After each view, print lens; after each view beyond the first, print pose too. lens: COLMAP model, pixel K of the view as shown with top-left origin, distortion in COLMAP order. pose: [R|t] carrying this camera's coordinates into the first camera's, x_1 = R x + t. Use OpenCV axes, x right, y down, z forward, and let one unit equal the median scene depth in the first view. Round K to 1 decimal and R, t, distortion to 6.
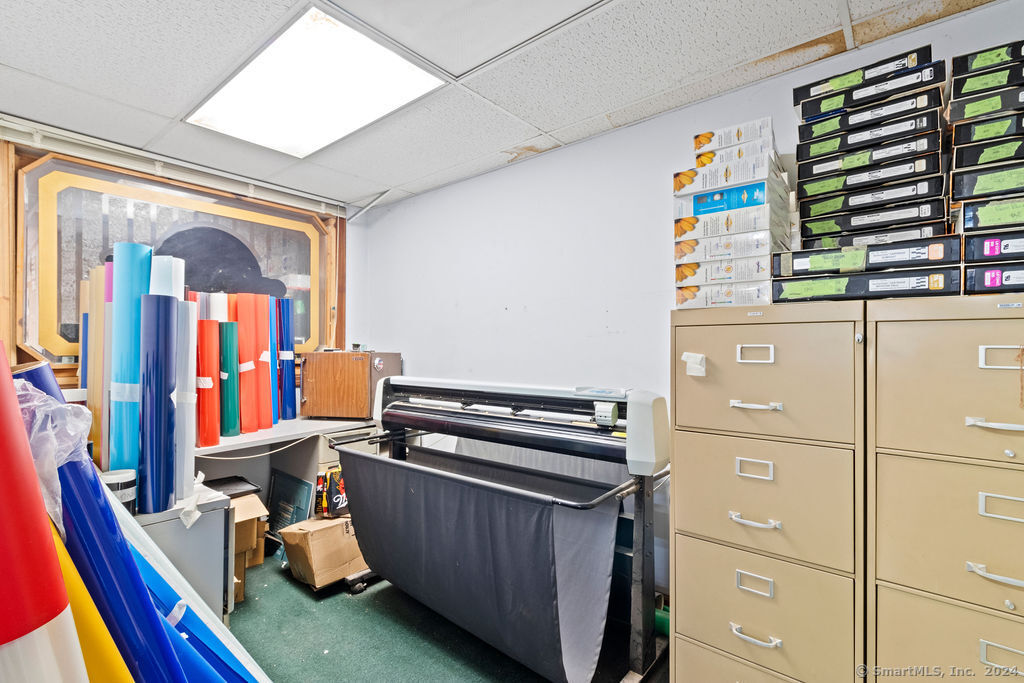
lens RADIAL K [[469.7, 0, 511.4], [0, 469.7, 344.8], [0, 0, 1]] dist [0.009121, 0.000630]
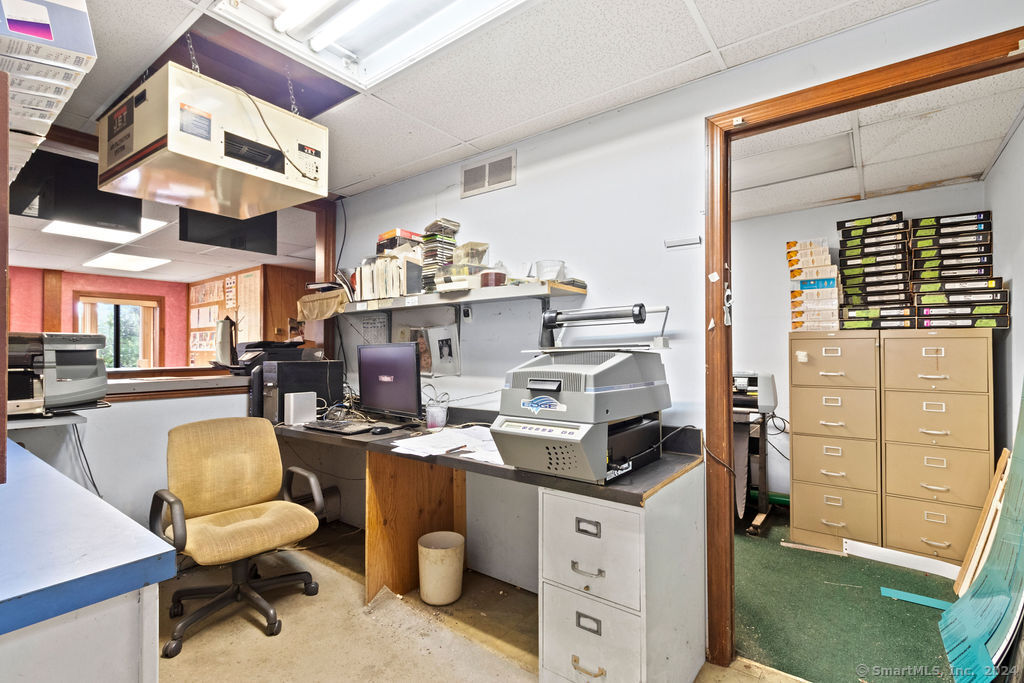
lens RADIAL K [[469.7, 0, 512.8], [0, 469.7, 343.6], [0, 0, 1]] dist [0.009121, 0.000630]
pose [[0.999251, -0.000251, 0.038693, -1.043673], [0.000836, 0.999885, -0.015118, 0.011438], [-0.038685, 0.015139, 0.999137, -1.152903]]
